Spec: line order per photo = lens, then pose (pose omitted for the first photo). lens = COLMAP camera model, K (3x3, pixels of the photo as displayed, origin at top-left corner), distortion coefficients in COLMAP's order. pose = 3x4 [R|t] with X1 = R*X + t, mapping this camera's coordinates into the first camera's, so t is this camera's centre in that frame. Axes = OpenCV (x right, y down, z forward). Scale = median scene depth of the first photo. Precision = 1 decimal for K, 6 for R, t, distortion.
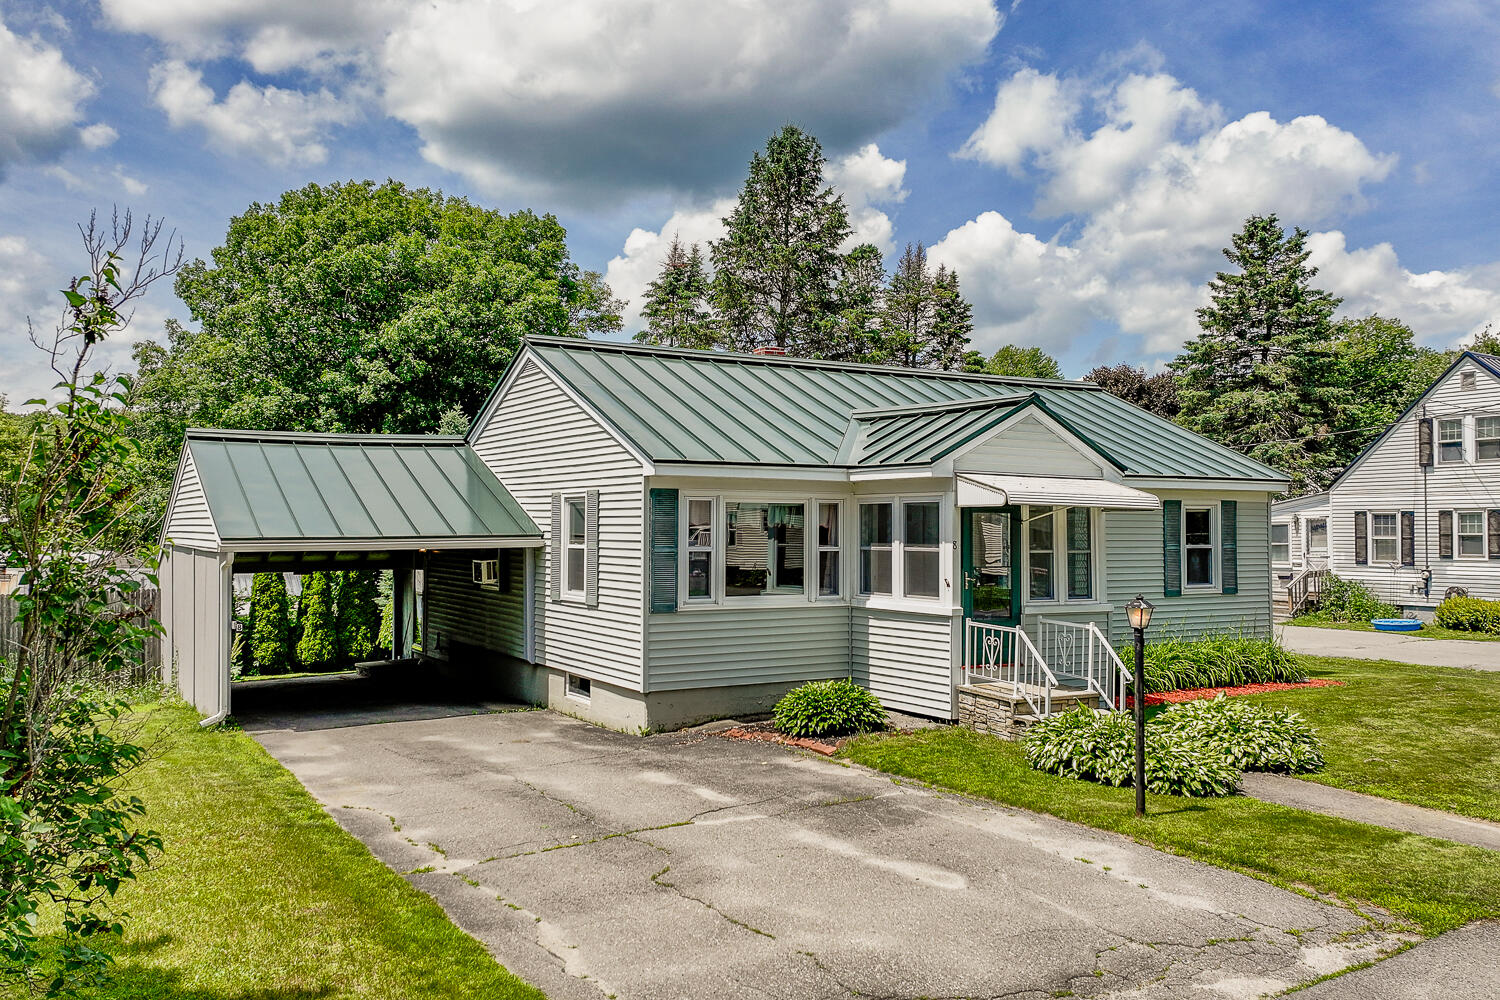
lens RADIAL K [[1240.1, 0, 769.3], [0, 1240.1, 503.0], [0, 0, 1]] dist [0.000003, -0.002309]
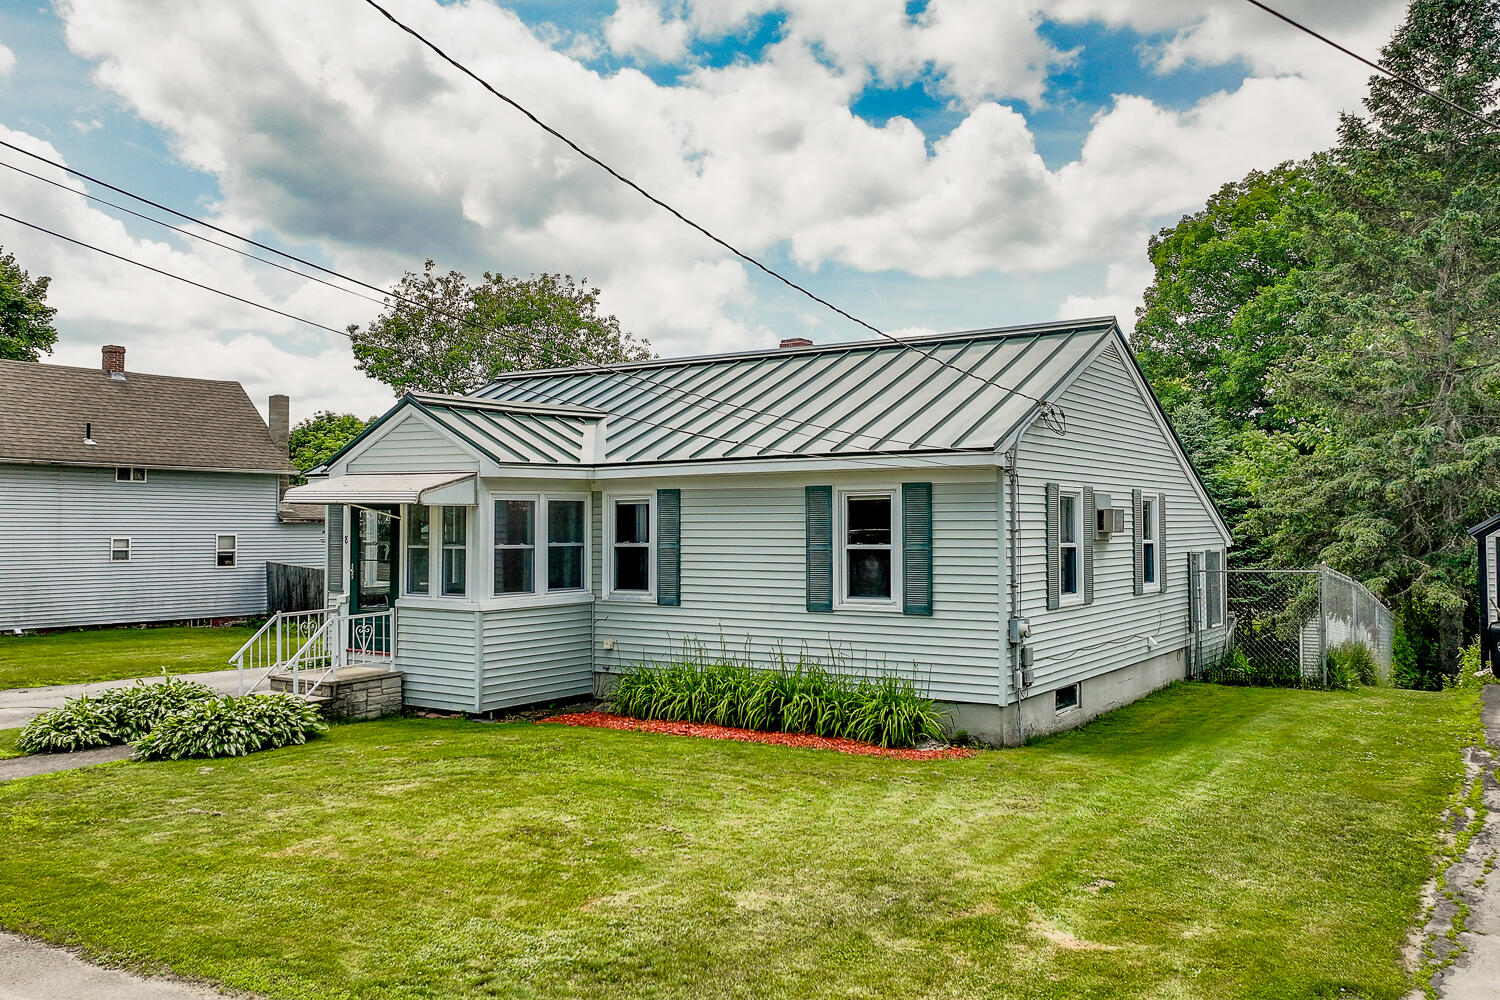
lens RADIAL K [[1240.1, 0, 769.3], [0, 1240.1, 503.0], [0, 0, 1]] dist [0.000003, -0.002309]
pose [[0.445762, -0.019335, -0.894943, 1.231594], [0.023123, 0.999682, -0.010080, 0.019110], [0.894853, -0.016201, 0.446068, 0.781093]]
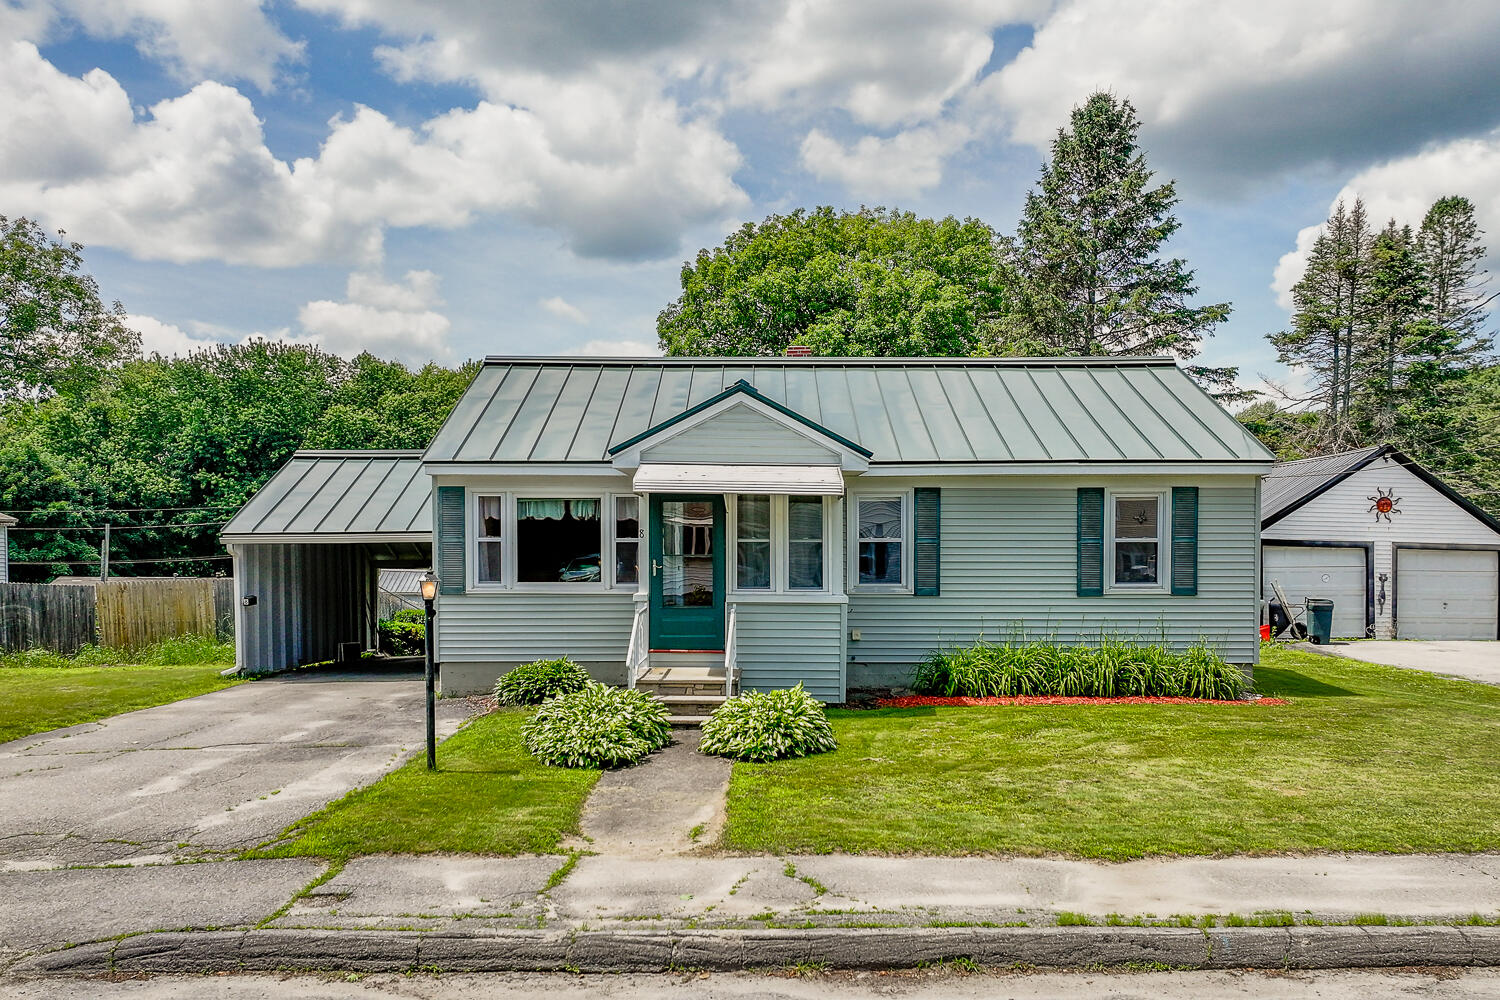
lens RADIAL K [[1273.5, 0, 756.5], [0, 1273.5, 553.1], [0, 0, 1]] dist [0.000142, -0.002201]
pose [[0.863192, 0.001739, -0.504873, 0.715735], [0.012920, 0.999590, 0.025532, 0.022501], [0.504711, -0.028562, 0.862816, 0.116908]]
